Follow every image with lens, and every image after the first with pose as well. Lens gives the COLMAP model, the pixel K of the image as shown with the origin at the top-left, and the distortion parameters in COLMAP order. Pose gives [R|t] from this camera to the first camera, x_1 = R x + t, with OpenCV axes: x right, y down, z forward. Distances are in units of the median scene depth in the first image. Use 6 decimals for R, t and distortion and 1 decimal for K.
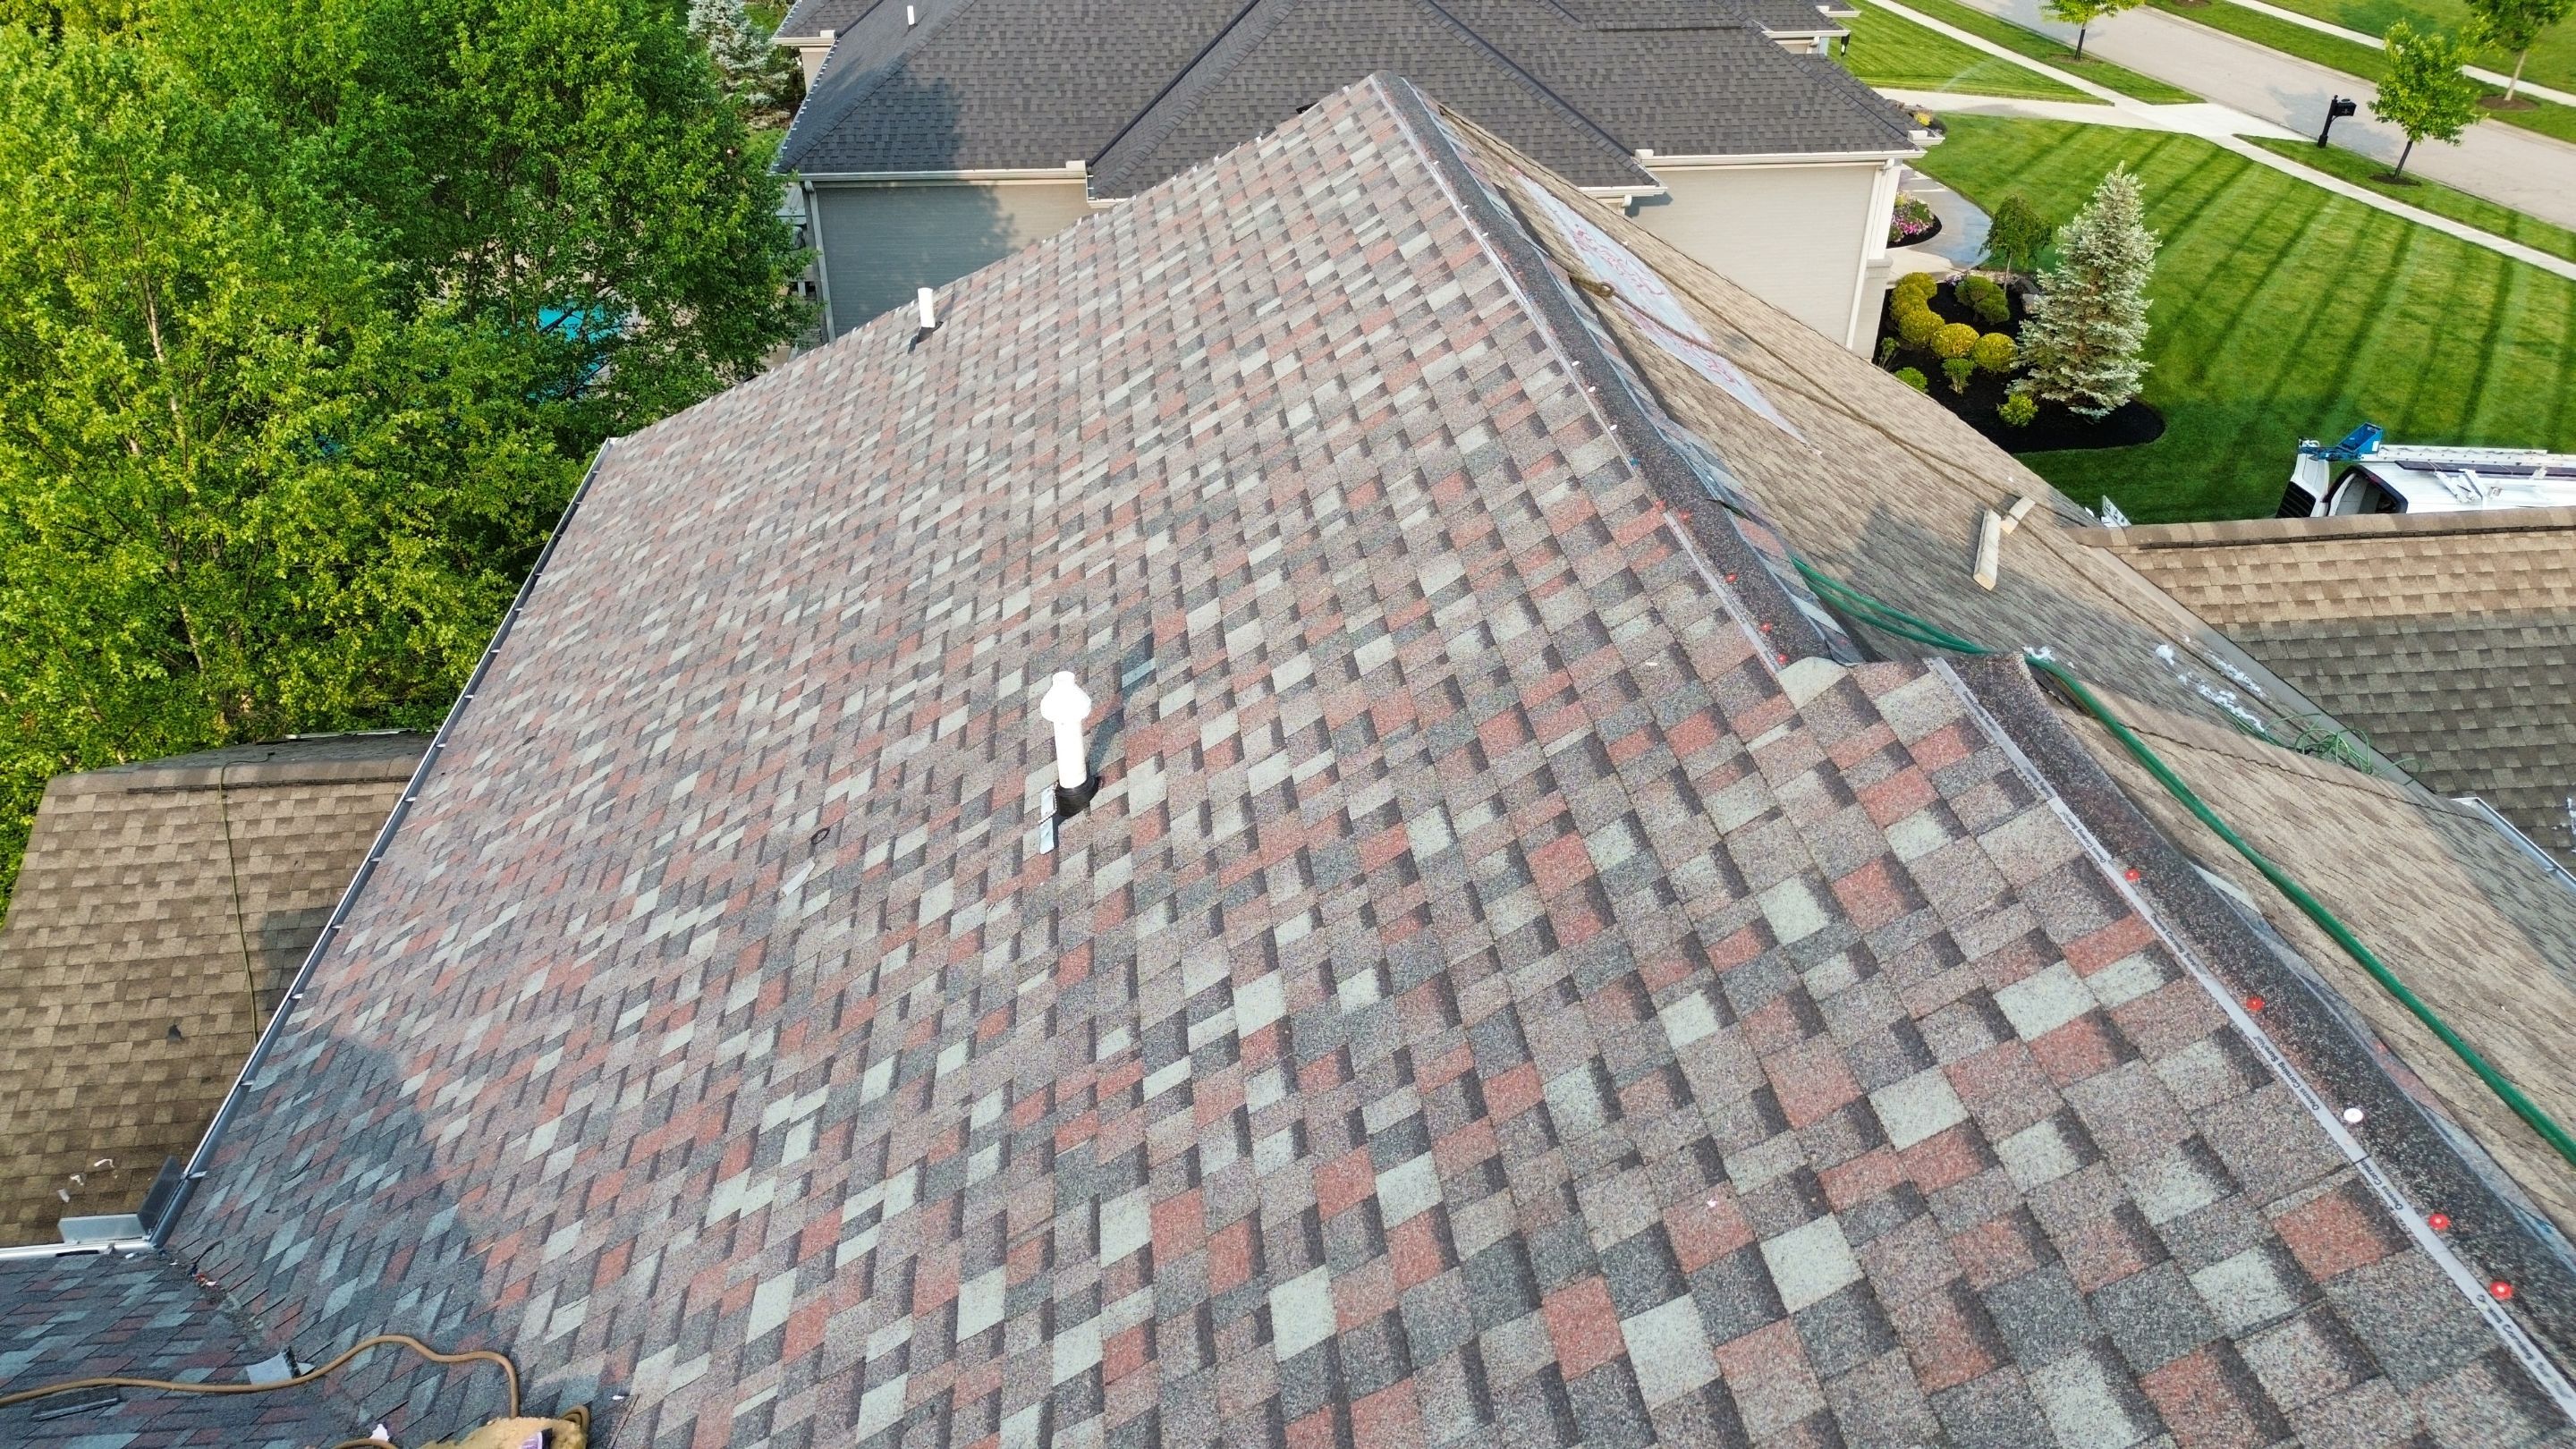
lens RADIAL K [[1823.9, 0, 1288.0], [0, 1823.9, 720.8], [0, 0, 1]] dist [0.074678, -0.073885]
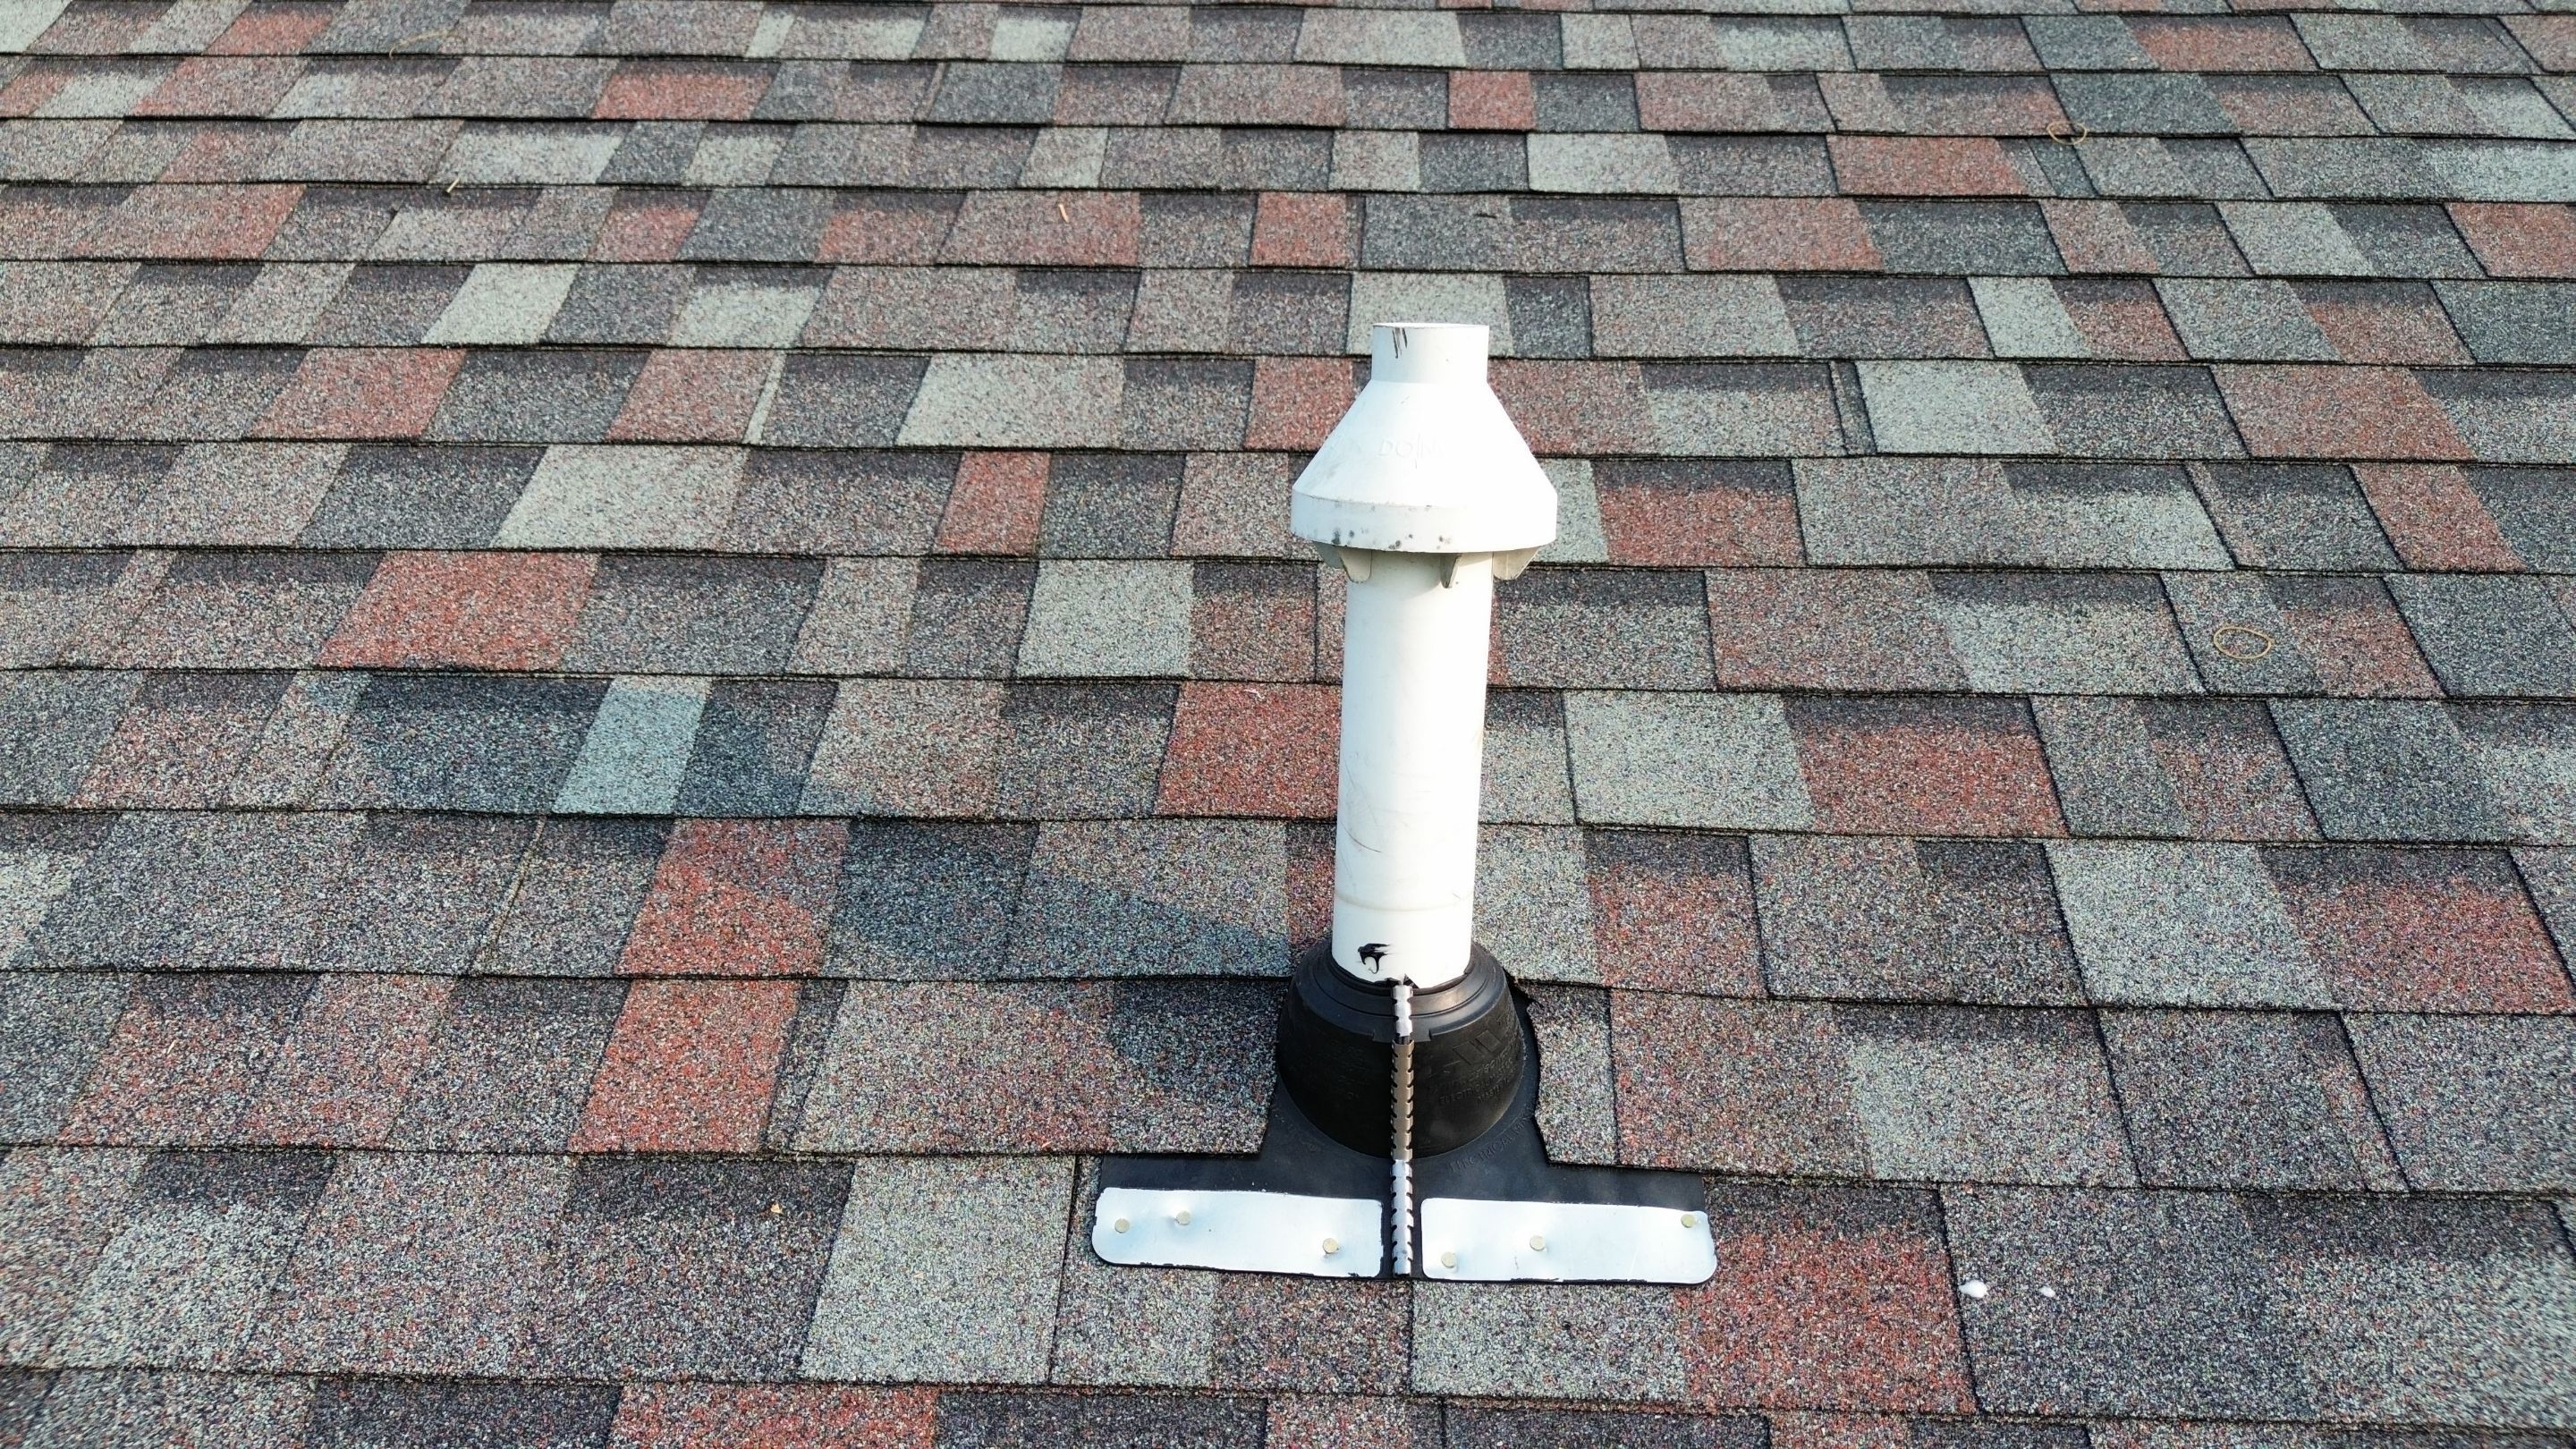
lens RADIAL K [[1823.9, 0, 1283.9], [0, 1823.9, 723.6], [0, 0, 1]] dist [0.074678, -0.073885]
pose [[0.135707, -0.230910, 0.963465, -0.186538], [0.496771, 0.857242, 0.135481, -0.012571], [-0.857206, 0.460235, 0.231043, 0.582215]]
